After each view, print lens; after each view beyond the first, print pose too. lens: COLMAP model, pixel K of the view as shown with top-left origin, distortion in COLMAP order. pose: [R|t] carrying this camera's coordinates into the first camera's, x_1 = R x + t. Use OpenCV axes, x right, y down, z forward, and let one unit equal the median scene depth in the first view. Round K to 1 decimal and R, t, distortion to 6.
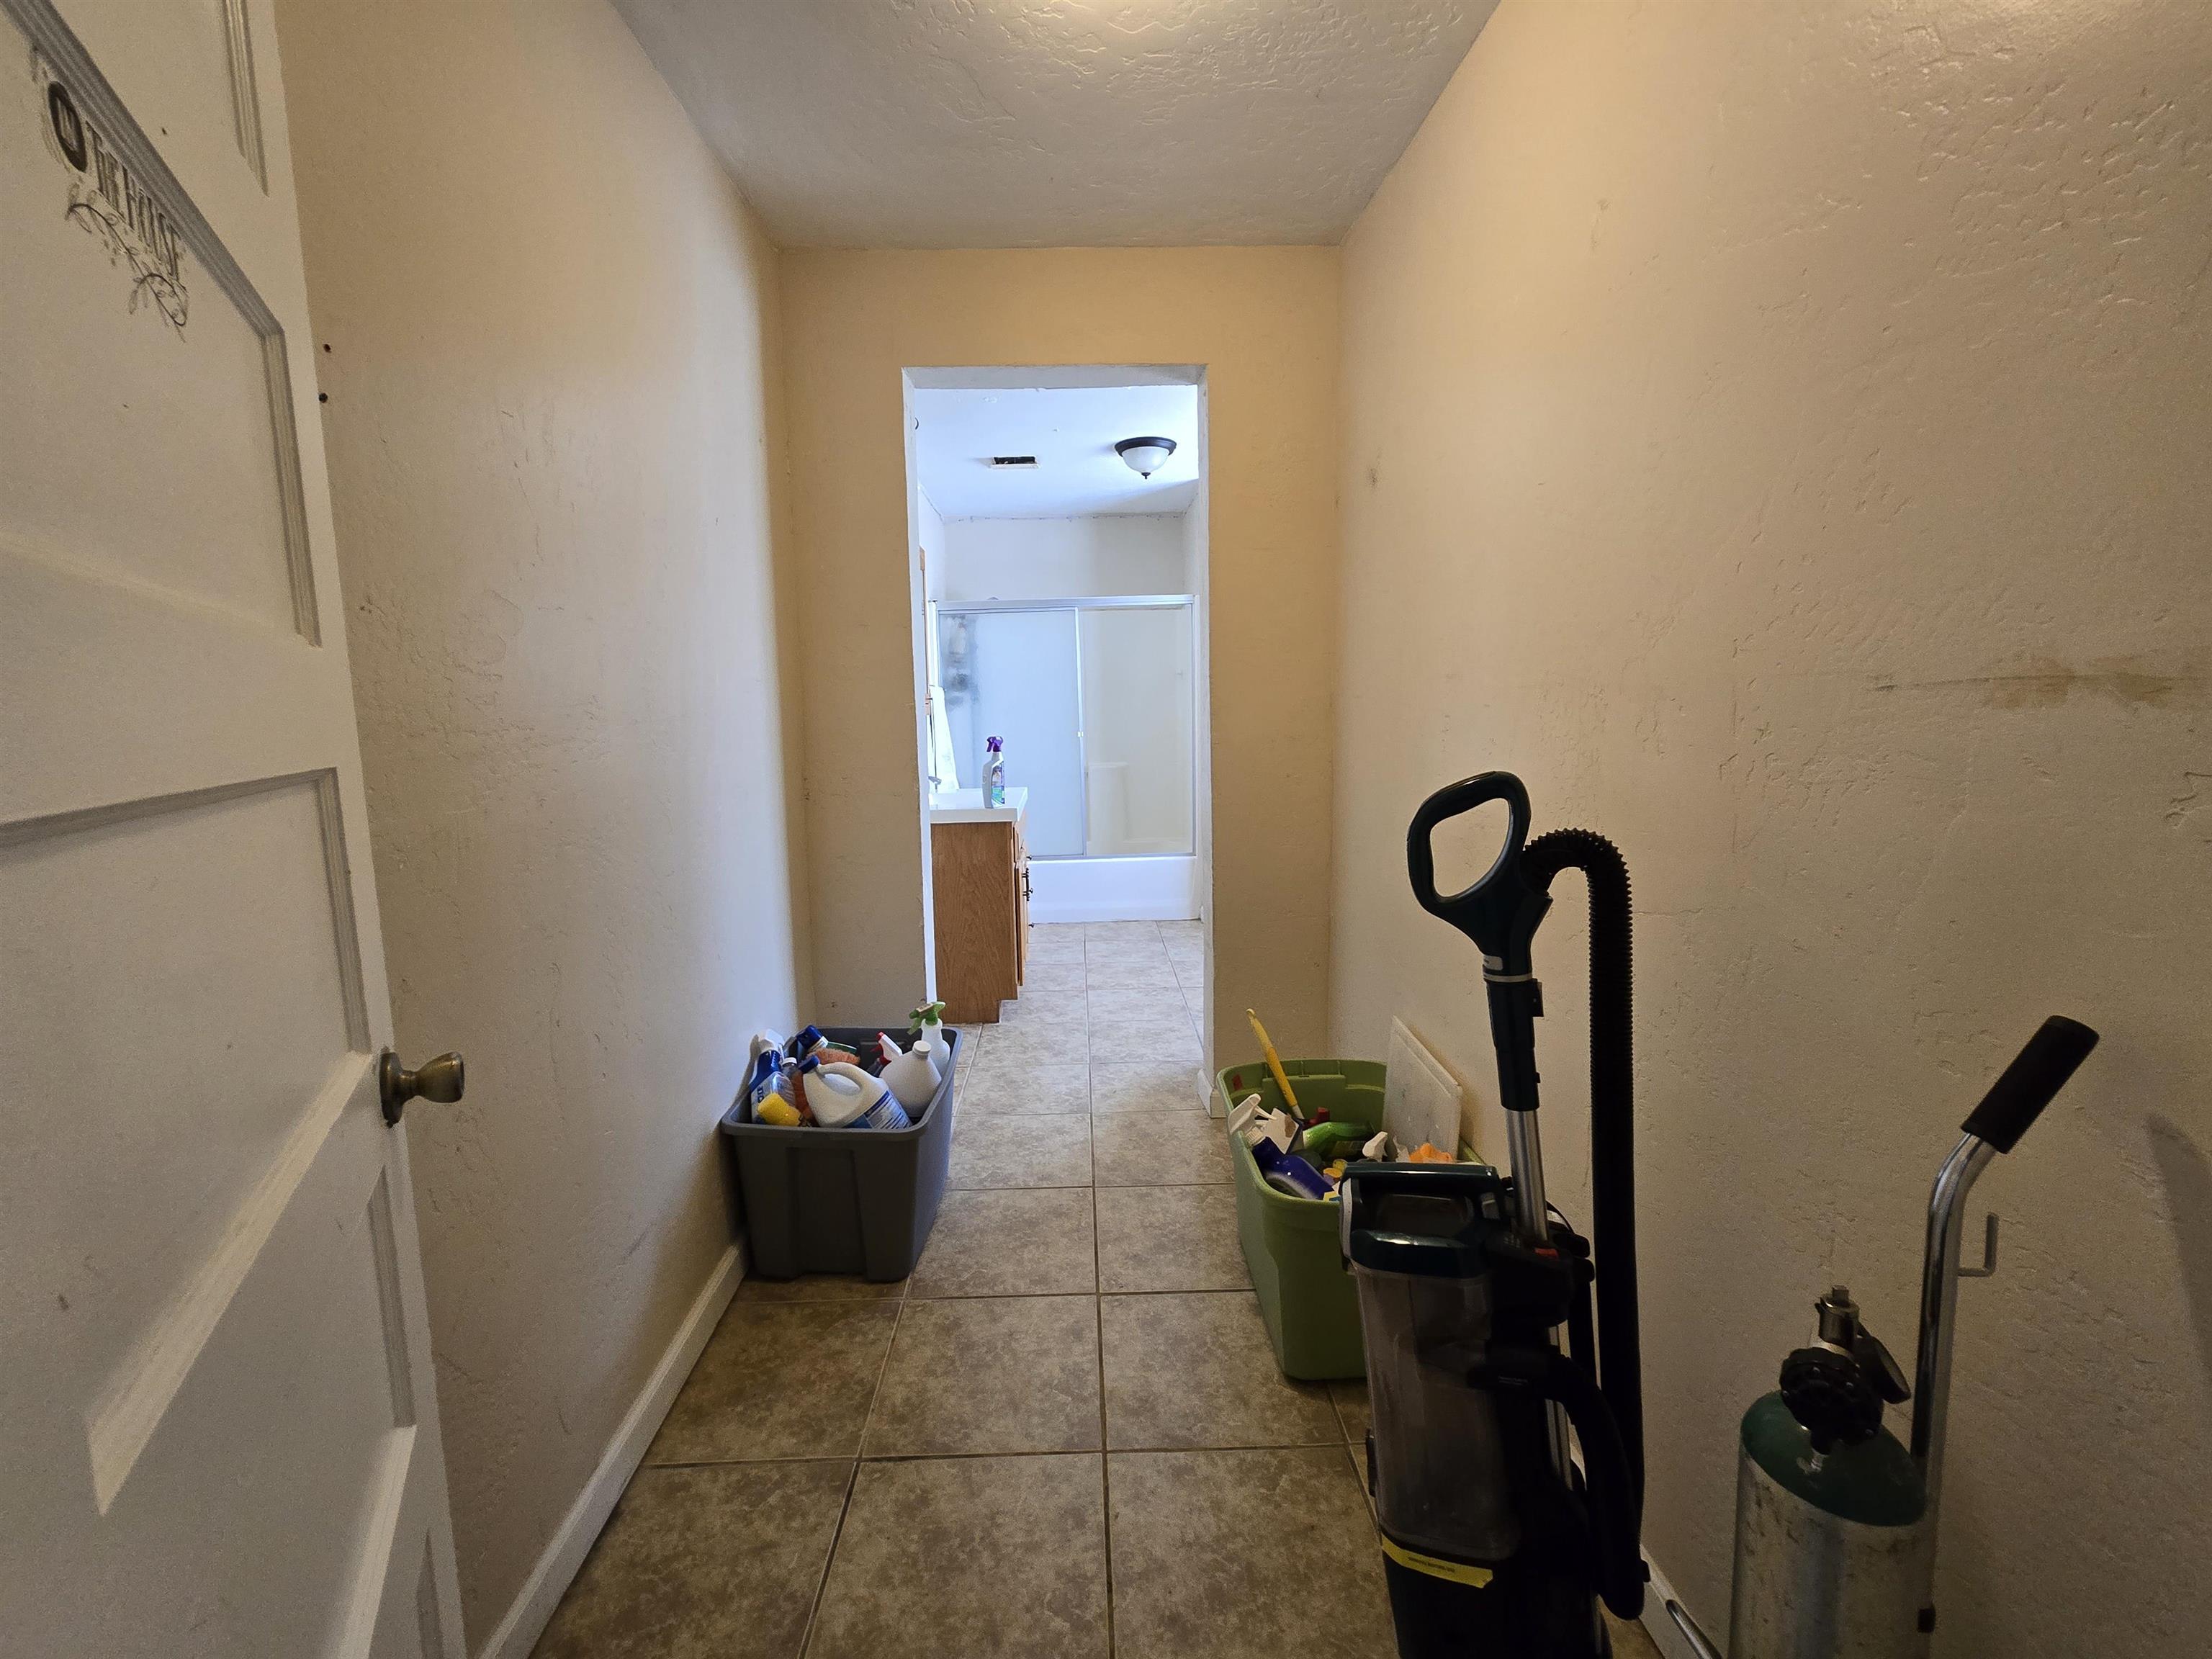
lens RADIAL K [[901.4, 0, 1104.2], [0, 901.4, 804.5], [0, 0, 1]] dist [0.001574, 0.000114]
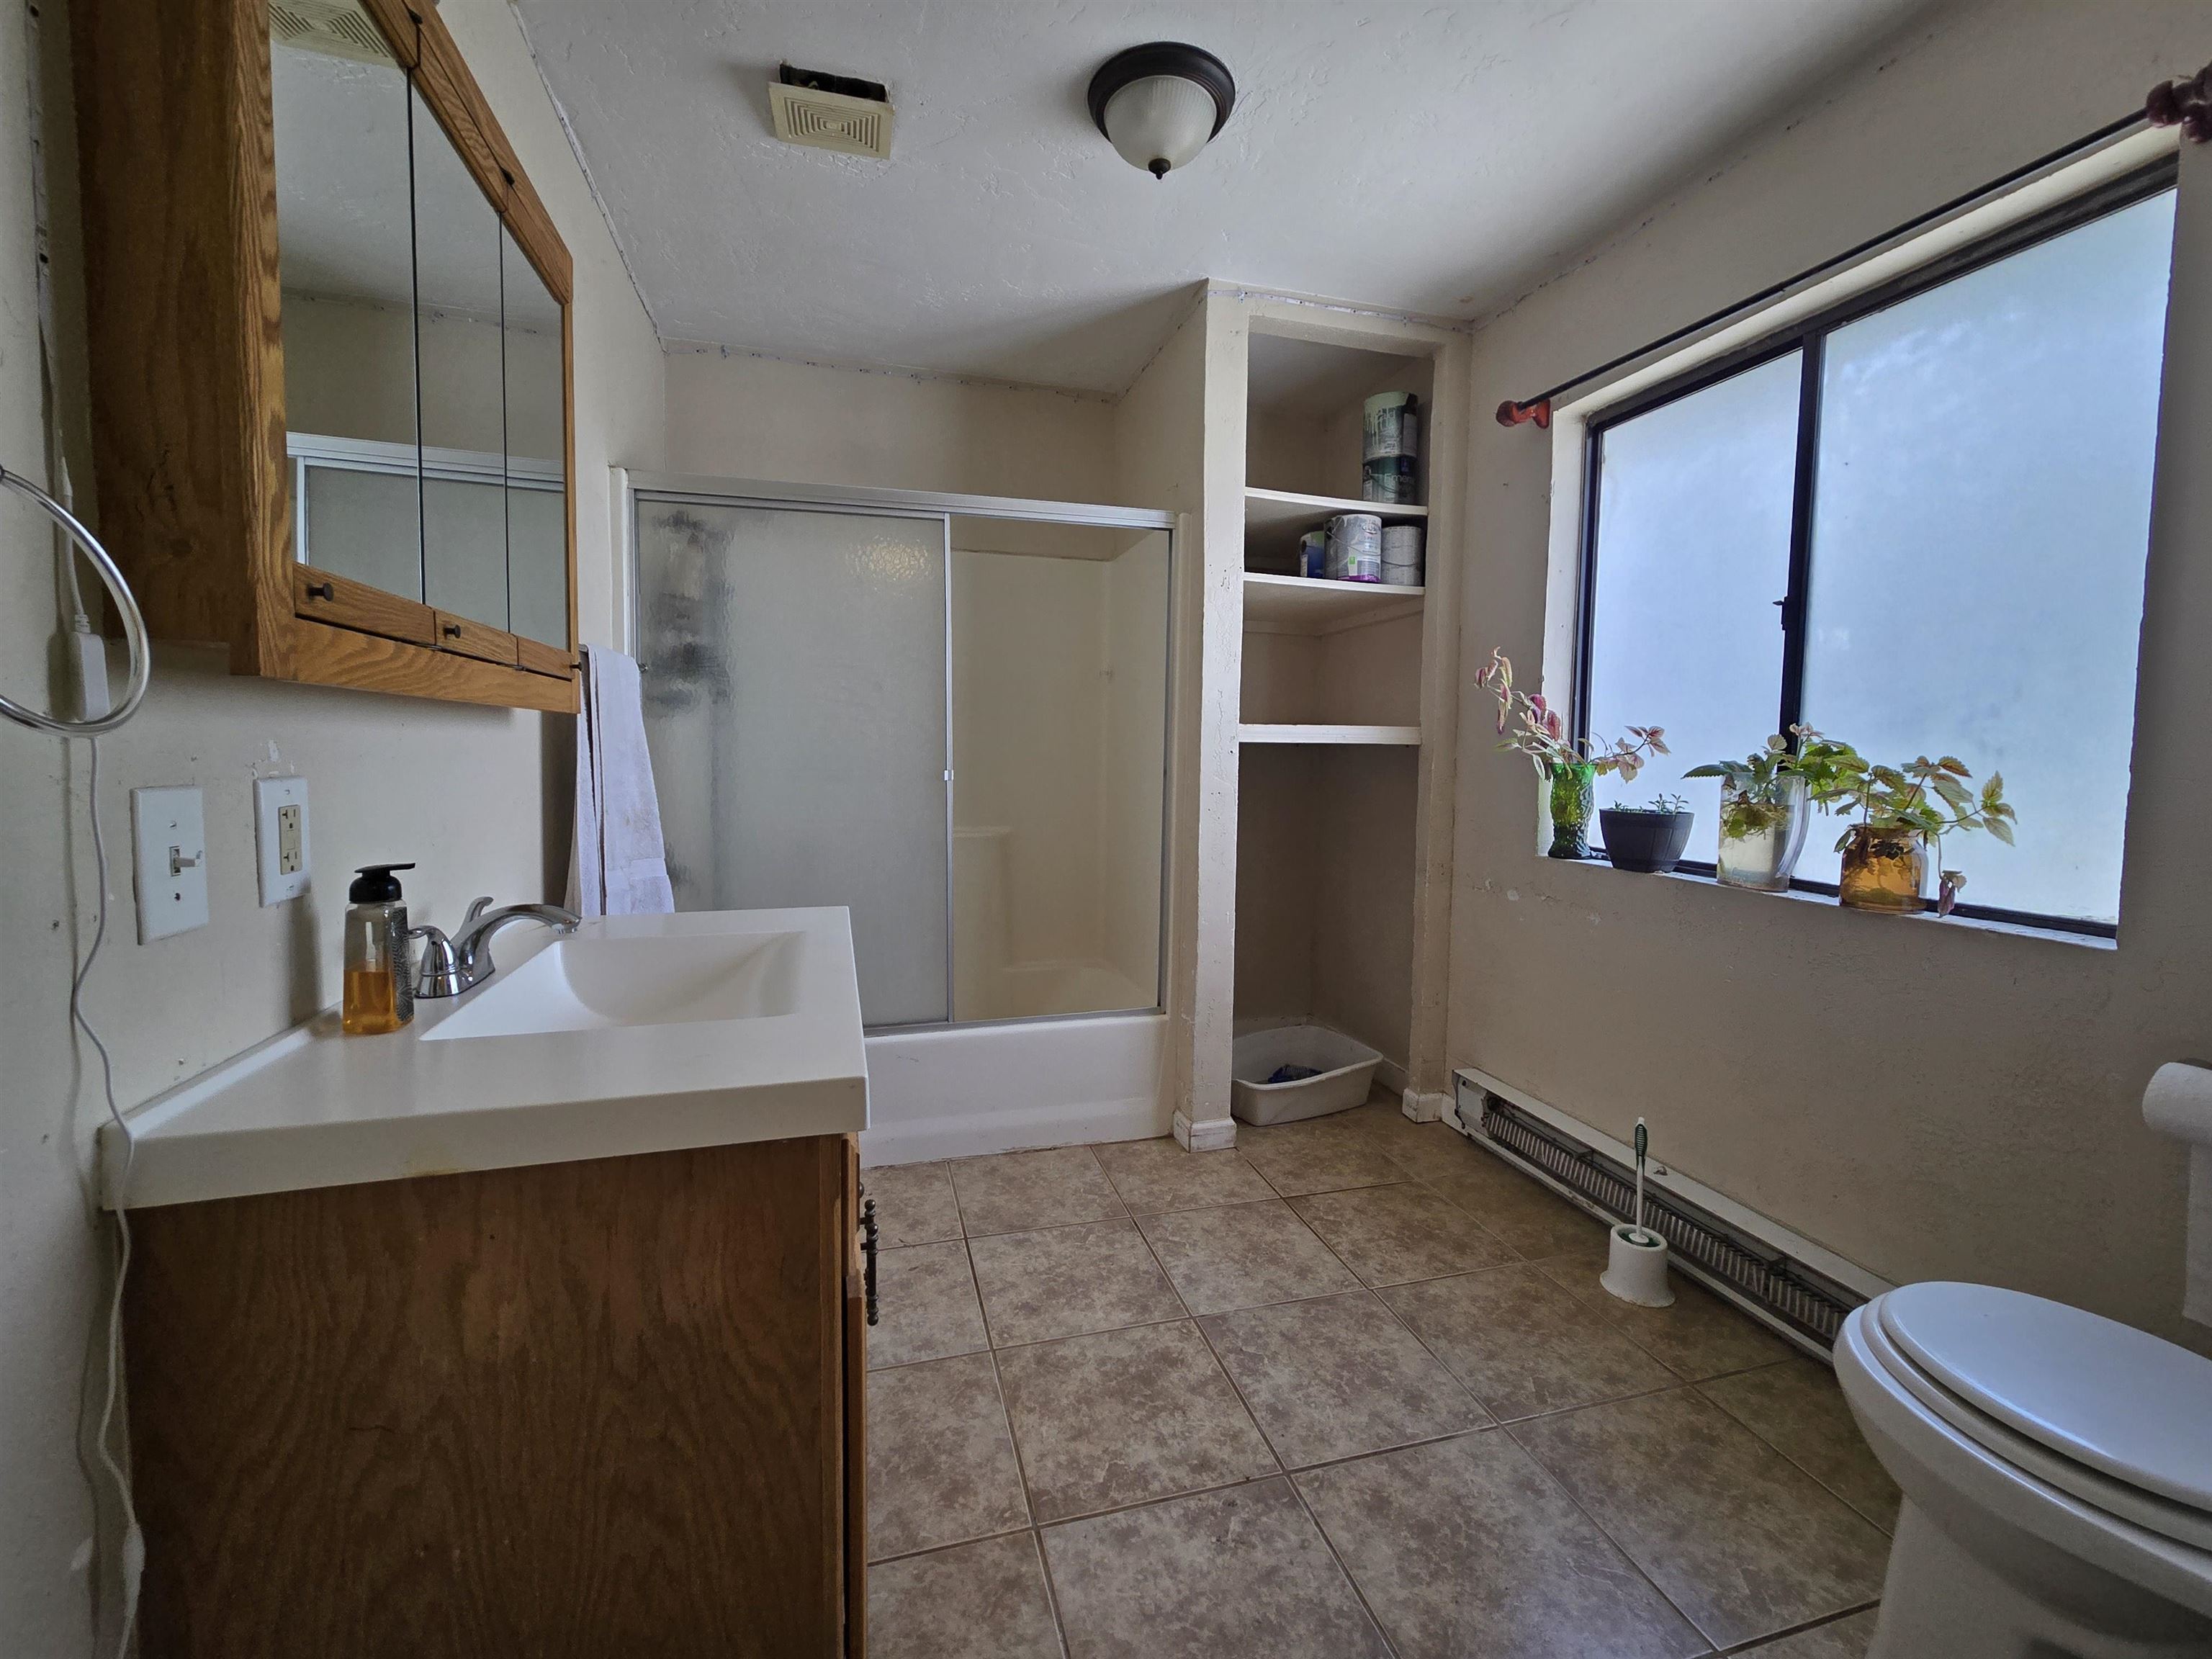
lens RADIAL K [[901.4, 0, 1104.2], [0, 901.4, 804.5], [0, 0, 1]] dist [0.001574, 0.000114]
pose [[0.969464, 0.014108, 0.244827, -0.064709], [-0.003470, 0.999033, -0.043830, -0.042554], [-0.245209, 0.041643, 0.968575, 0.510488]]
